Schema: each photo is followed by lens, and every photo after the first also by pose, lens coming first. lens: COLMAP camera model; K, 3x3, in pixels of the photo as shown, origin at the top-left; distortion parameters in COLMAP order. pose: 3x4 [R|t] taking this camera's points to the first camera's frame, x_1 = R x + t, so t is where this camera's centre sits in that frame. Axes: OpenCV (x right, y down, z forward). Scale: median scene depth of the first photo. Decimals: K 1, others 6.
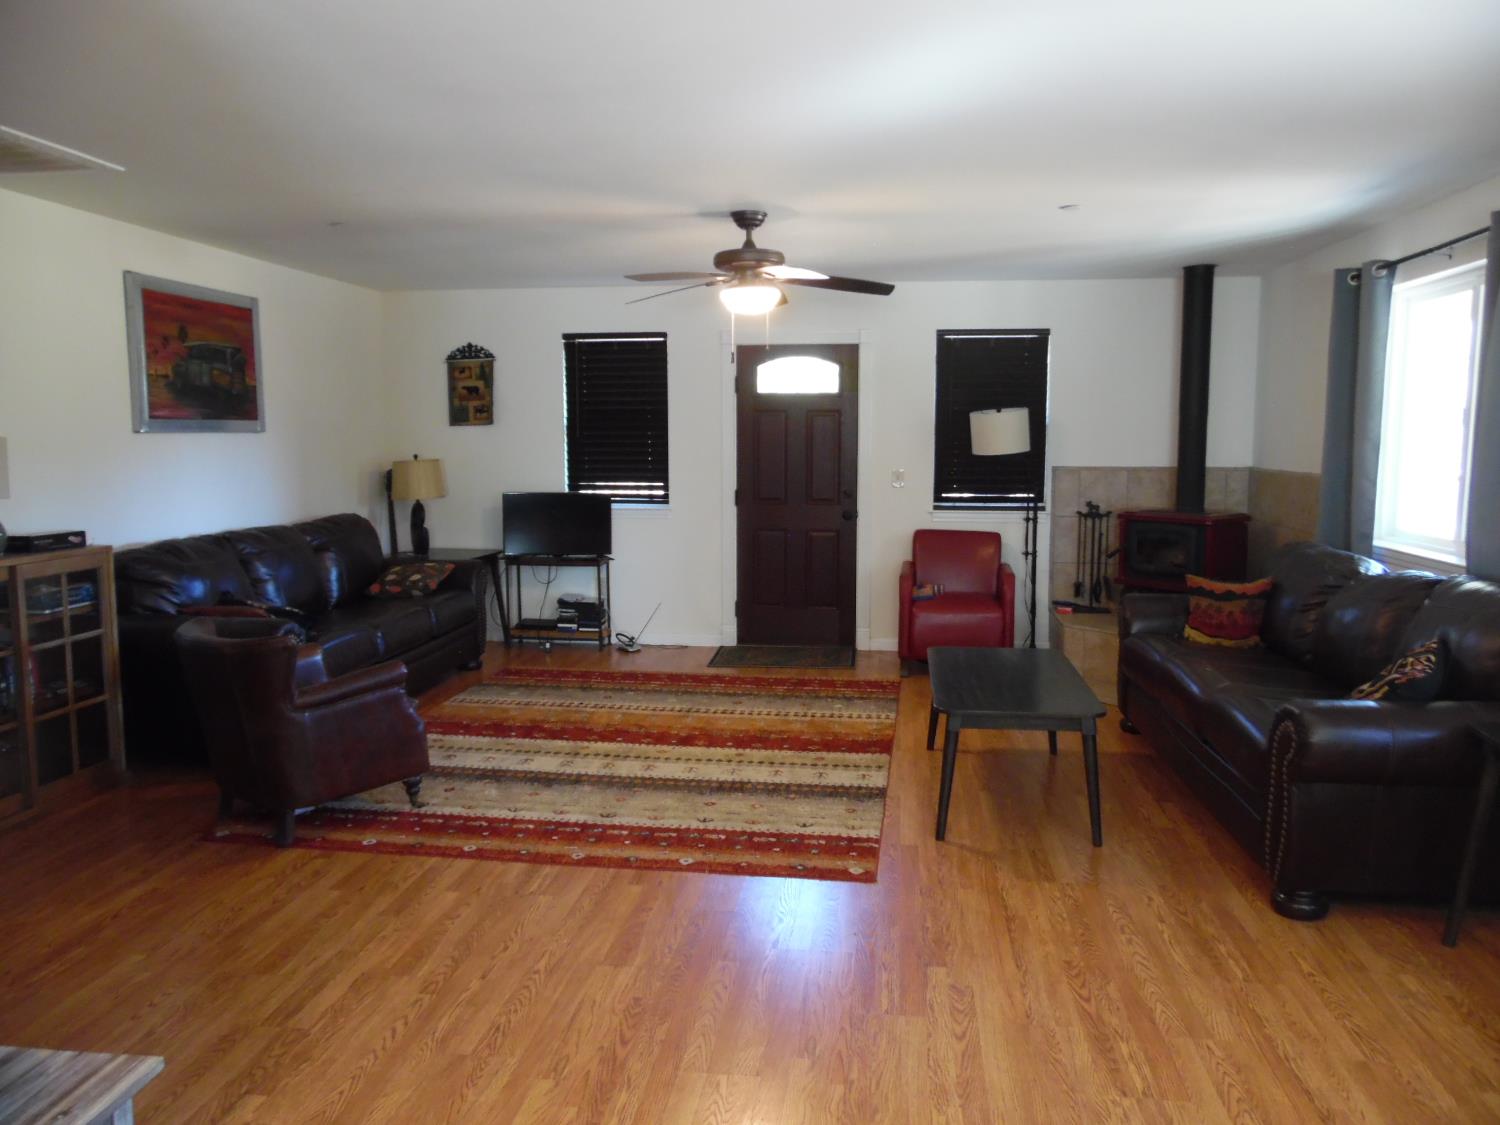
lens RADIAL K [[1122.6, 0, 754.1], [0, 1122.6, 567.9], [0, 0, 1]] dist [-0.031020, 0.067333]
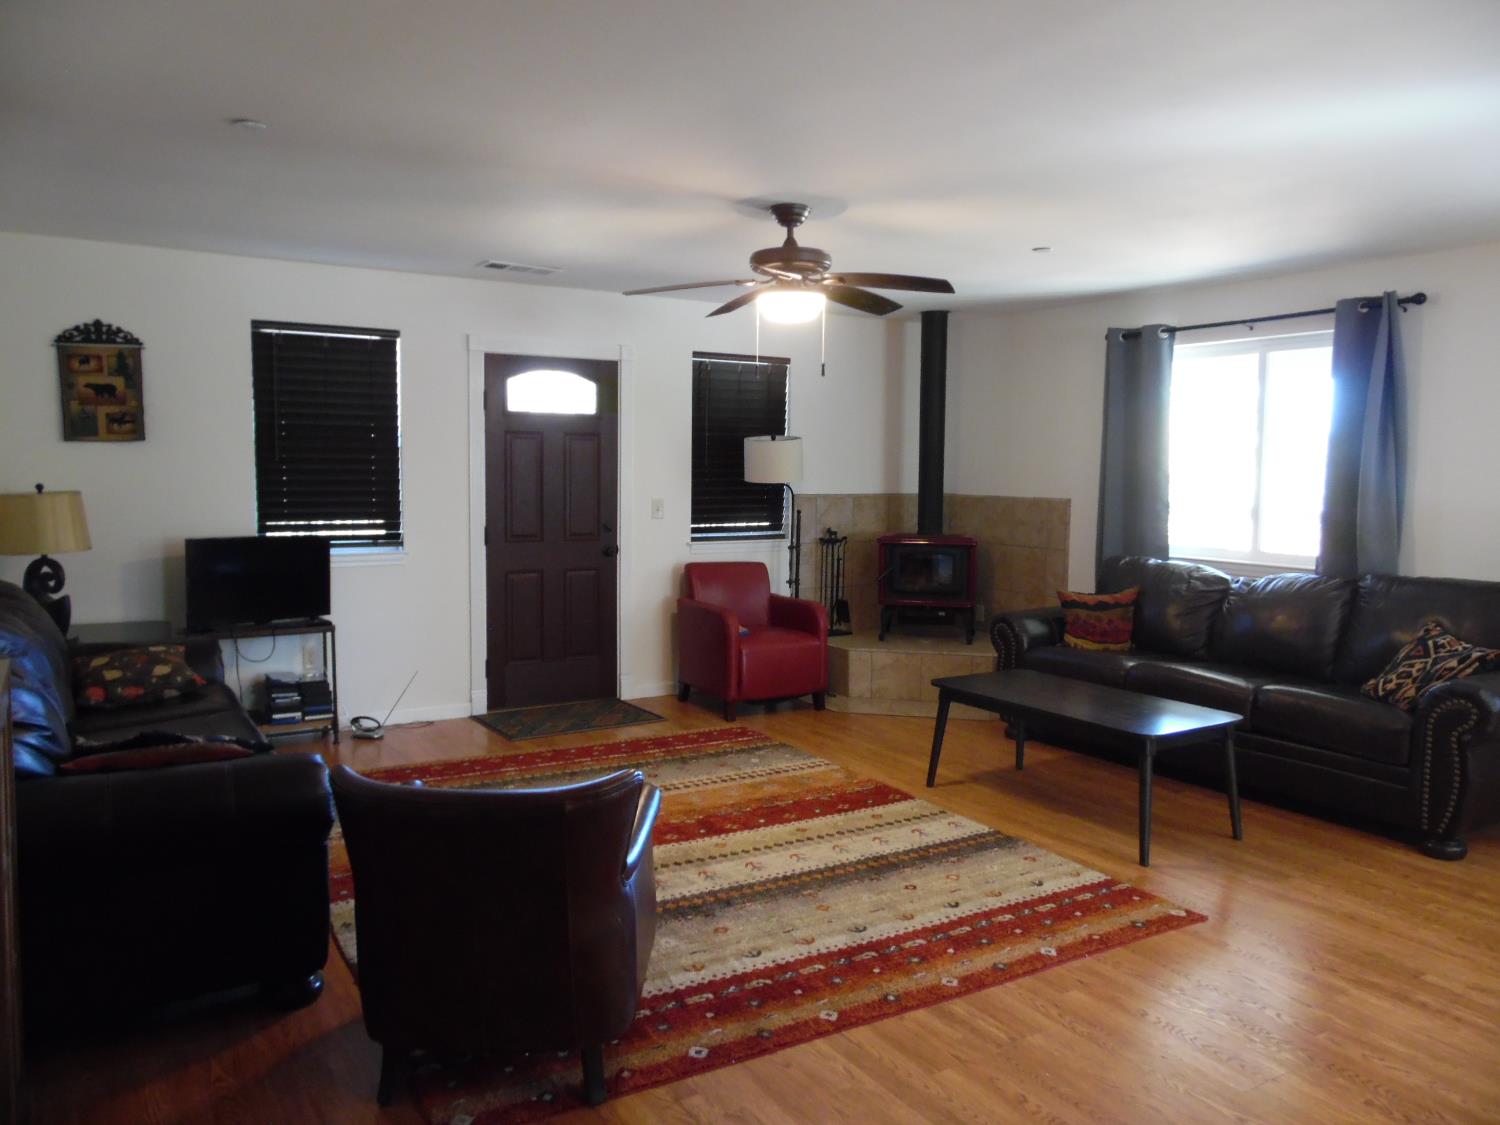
lens RADIAL K [[1122.6, 0, 759.3], [0, 1122.6, 562.0], [0, 0, 1]] dist [-0.031020, 0.067333]
pose [[0.771122, -0.046314, 0.635001, -0.444973], [0.065591, 0.997823, -0.006876, -0.027387], [-0.633300, 0.046953, 0.772481, 0.265446]]
